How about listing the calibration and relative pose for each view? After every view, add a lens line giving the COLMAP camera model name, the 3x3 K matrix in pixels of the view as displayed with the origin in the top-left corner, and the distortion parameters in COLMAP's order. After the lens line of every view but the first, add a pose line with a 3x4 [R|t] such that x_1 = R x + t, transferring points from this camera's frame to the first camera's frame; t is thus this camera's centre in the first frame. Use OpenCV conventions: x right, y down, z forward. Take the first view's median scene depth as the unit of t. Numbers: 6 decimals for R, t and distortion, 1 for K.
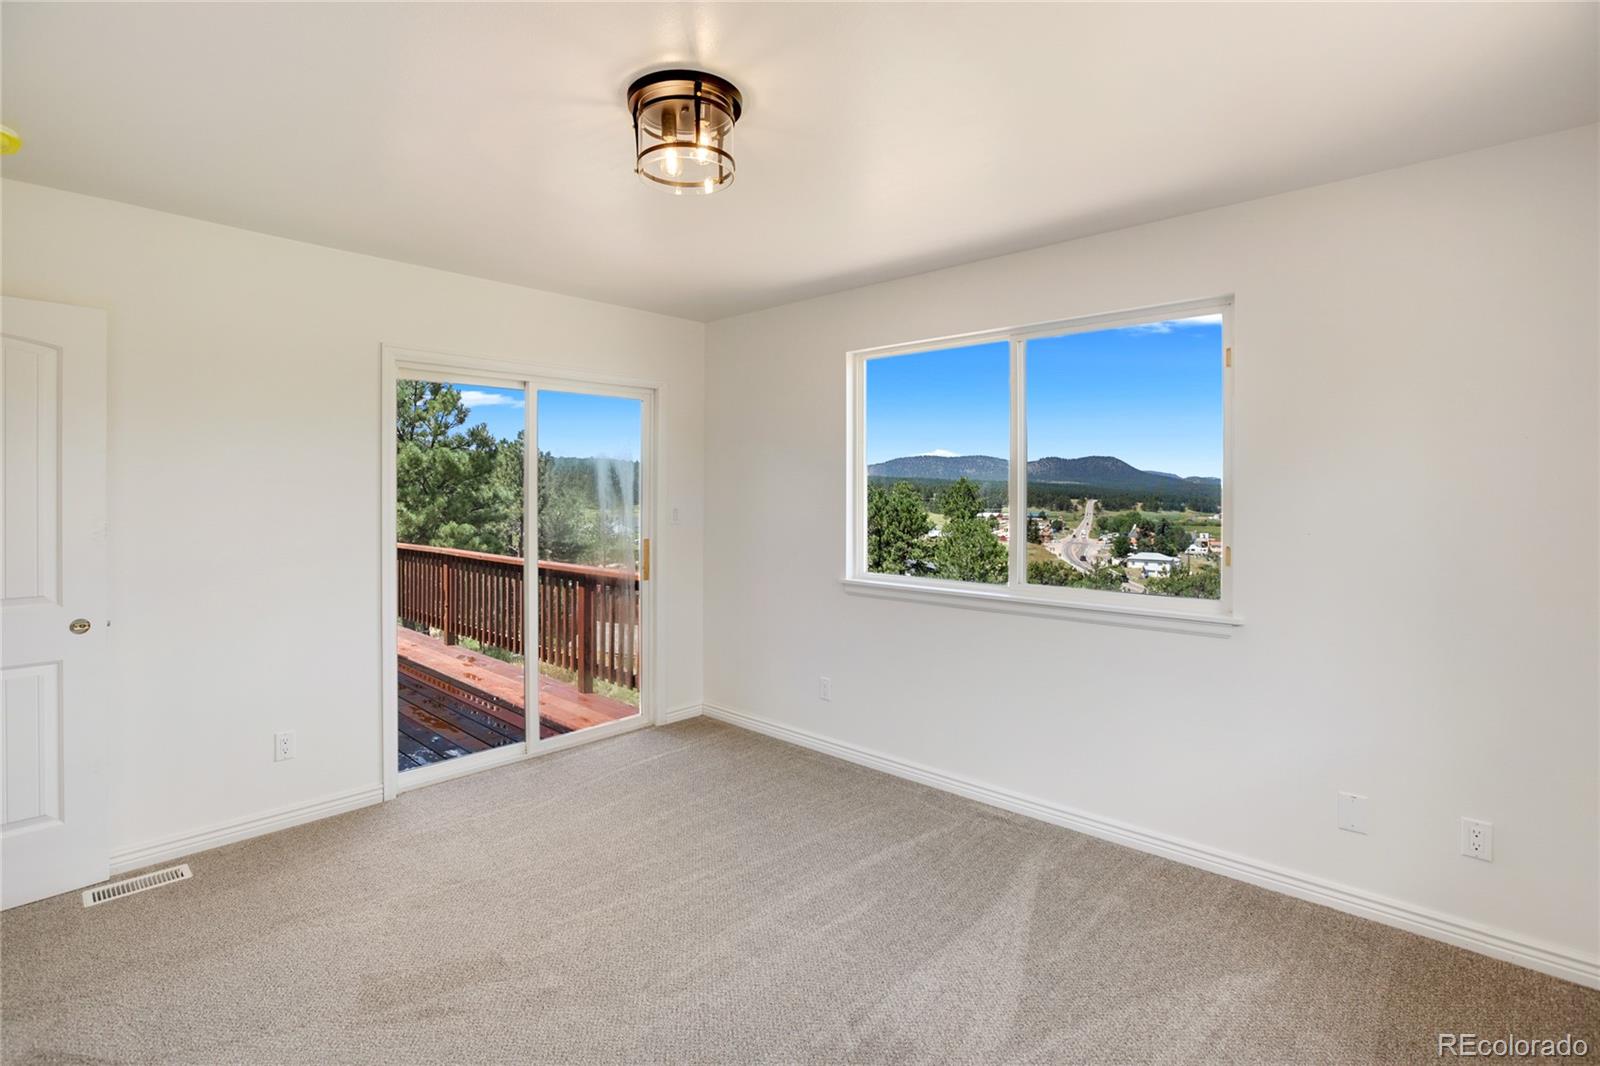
lens RADIAL K [[752.9, 0, 793.3], [0, 752.9, 506.6], [0, 0, 1]] dist [-0.049371, 0.013141]
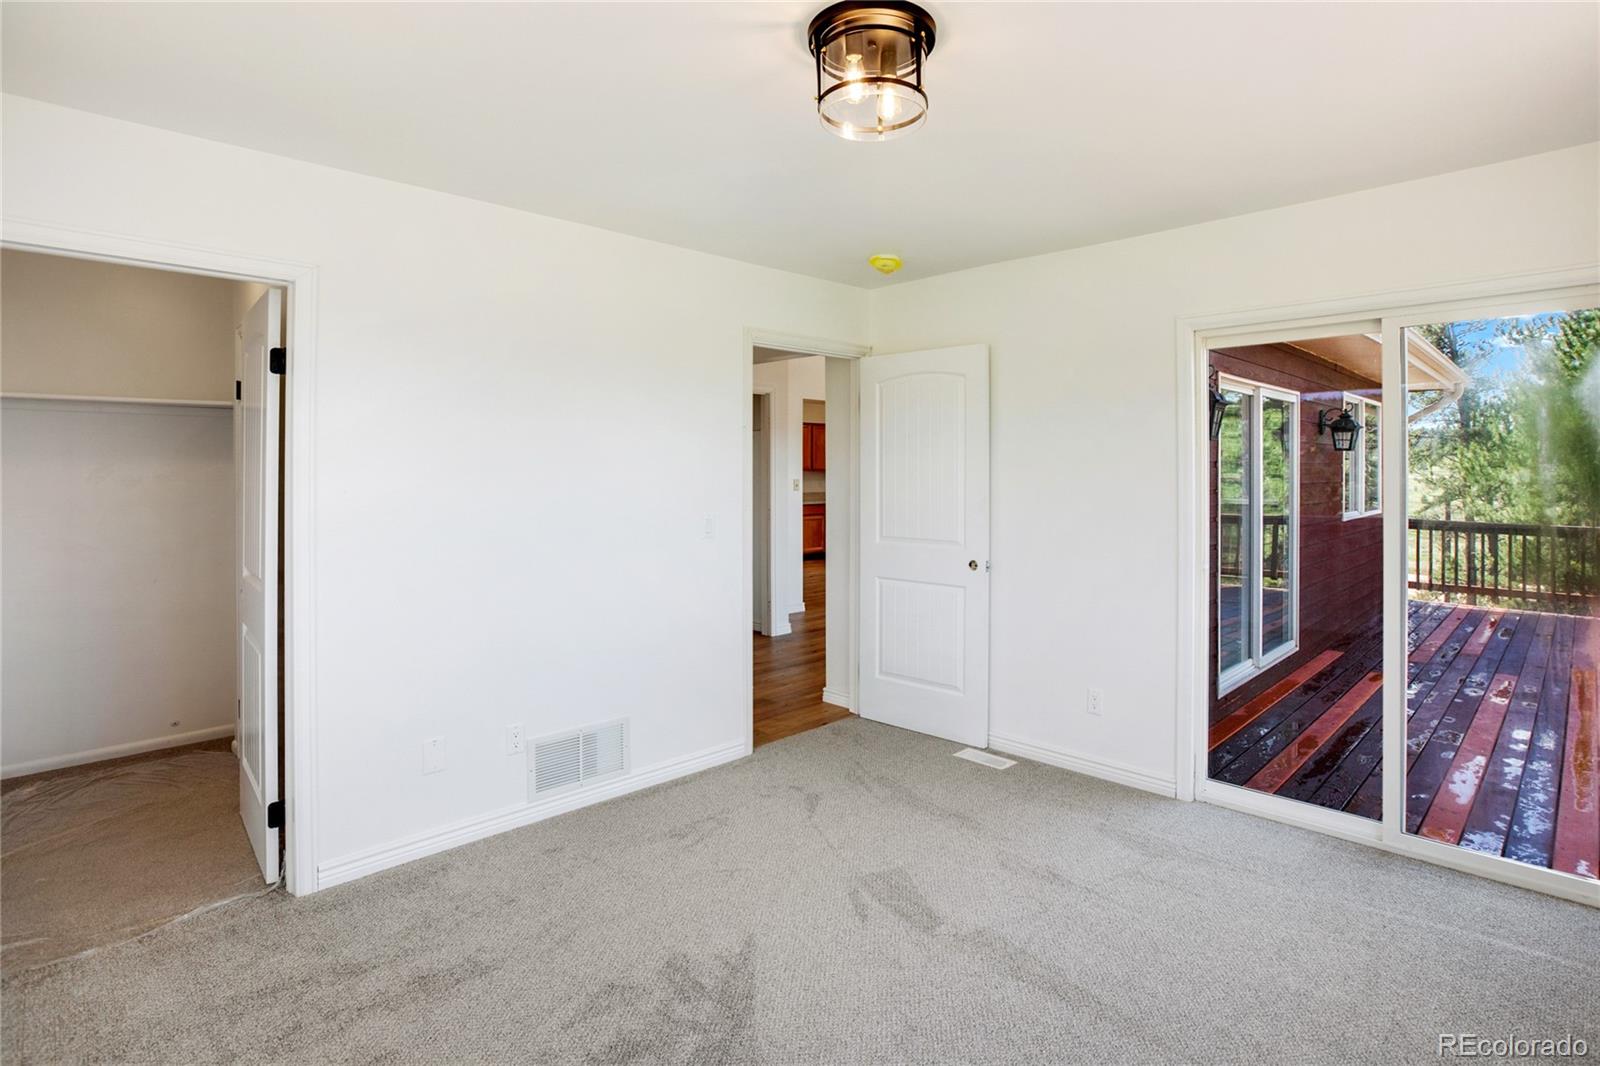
lens RADIAL K [[752.9, 0, 793.3], [0, 752.9, 506.6], [0, 0, 1]] dist [-0.049371, 0.013141]
pose [[-0.049761, 0.029182, -0.998335, 0.509718], [-0.019290, 0.999359, 0.030174, 0.010753], [0.998575, 0.020759, -0.049166, 0.700374]]
